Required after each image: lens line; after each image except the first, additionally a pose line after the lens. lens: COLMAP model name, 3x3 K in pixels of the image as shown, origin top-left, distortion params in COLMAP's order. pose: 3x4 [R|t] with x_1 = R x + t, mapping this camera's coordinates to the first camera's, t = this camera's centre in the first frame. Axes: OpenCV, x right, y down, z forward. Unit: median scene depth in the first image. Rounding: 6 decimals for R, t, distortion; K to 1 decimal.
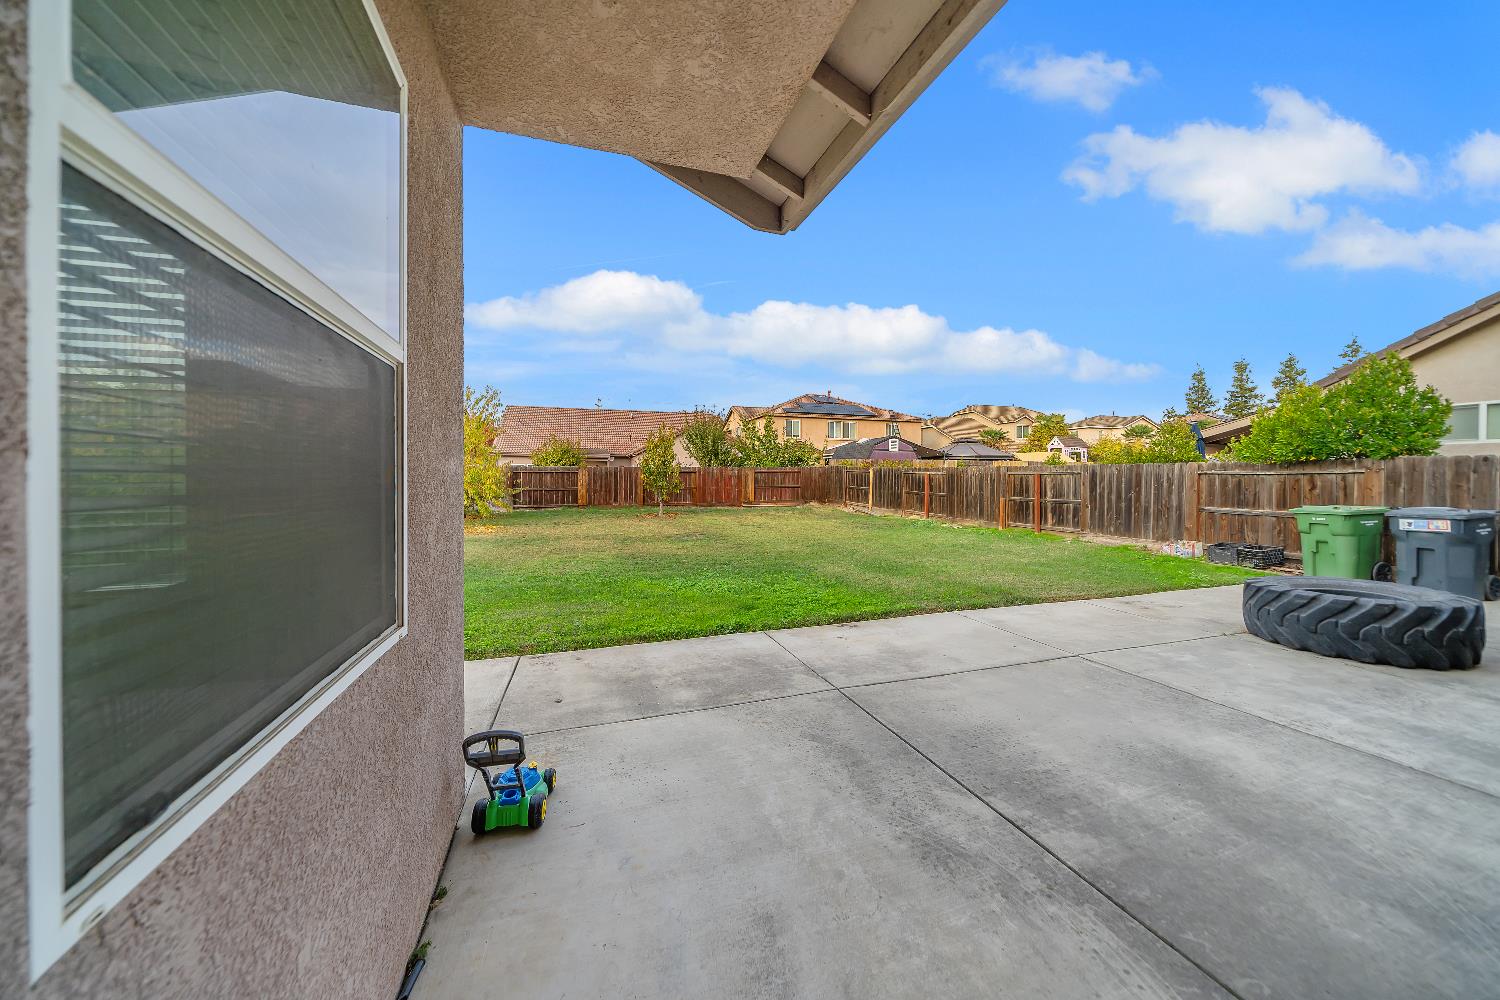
lens RADIAL K [[521.7, 0, 759.8], [0, 521.7, 480.8], [0, 0, 1]] dist [-0.003844, 0.000350]
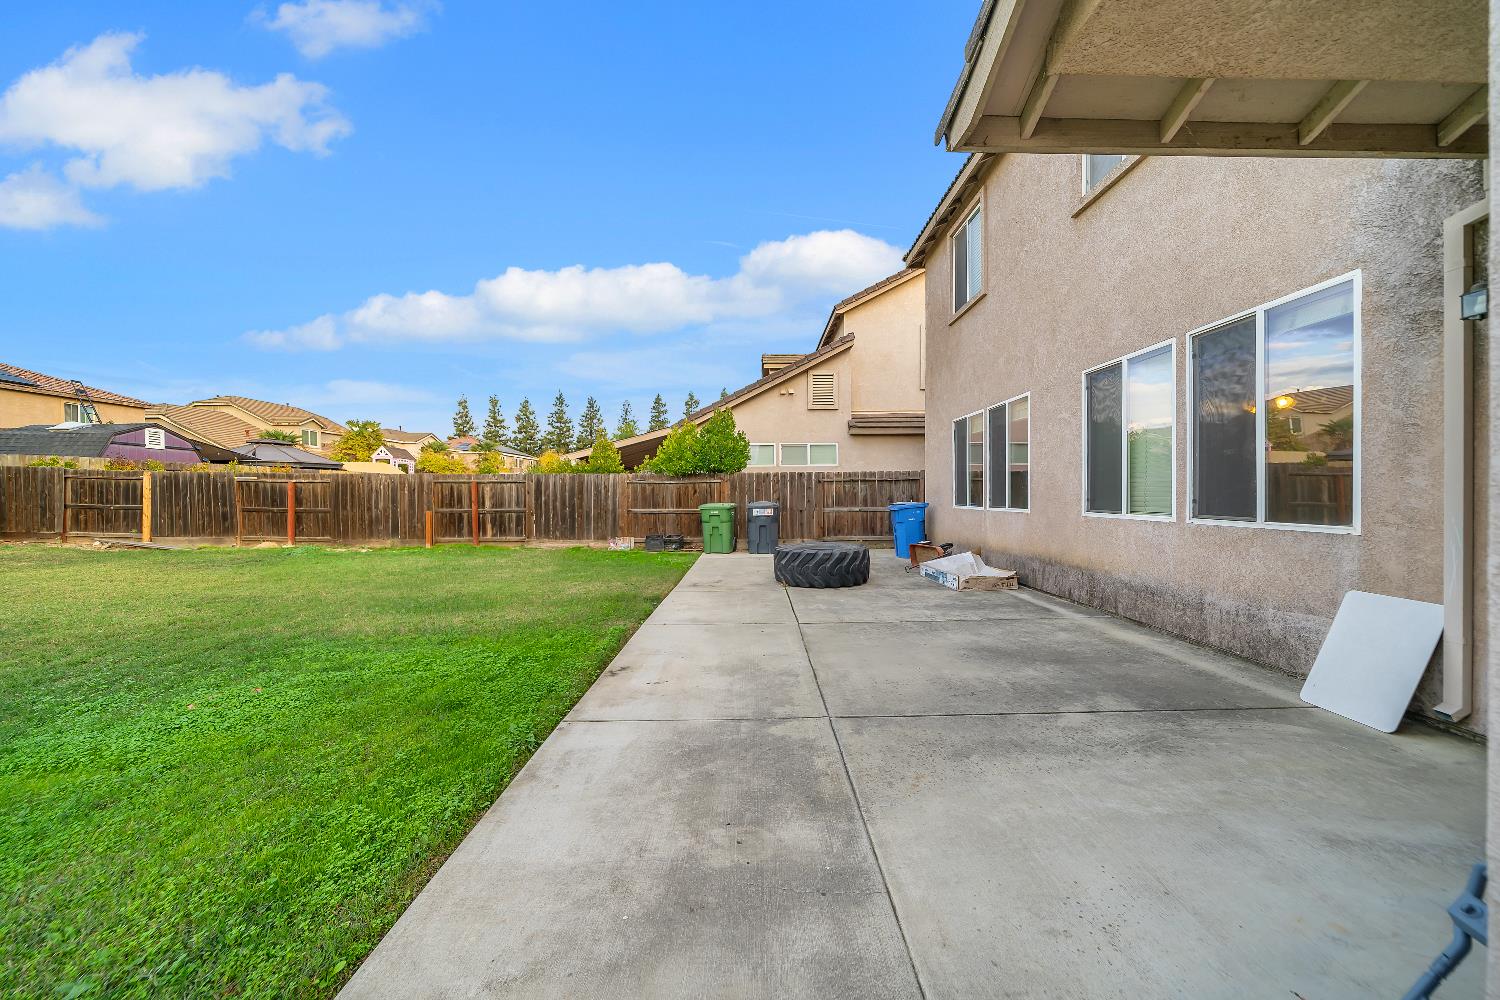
lens RADIAL K [[521.7, 0, 753.1], [0, 521.7, 498.0], [0, 0, 1]] dist [-0.003844, 0.000350]
pose [[0.339914, -0.012792, 0.940370, -0.259262], [0.011033, 0.999893, 0.009614, 0.015645], [-0.940392, 0.007107, 0.340019, 0.321436]]
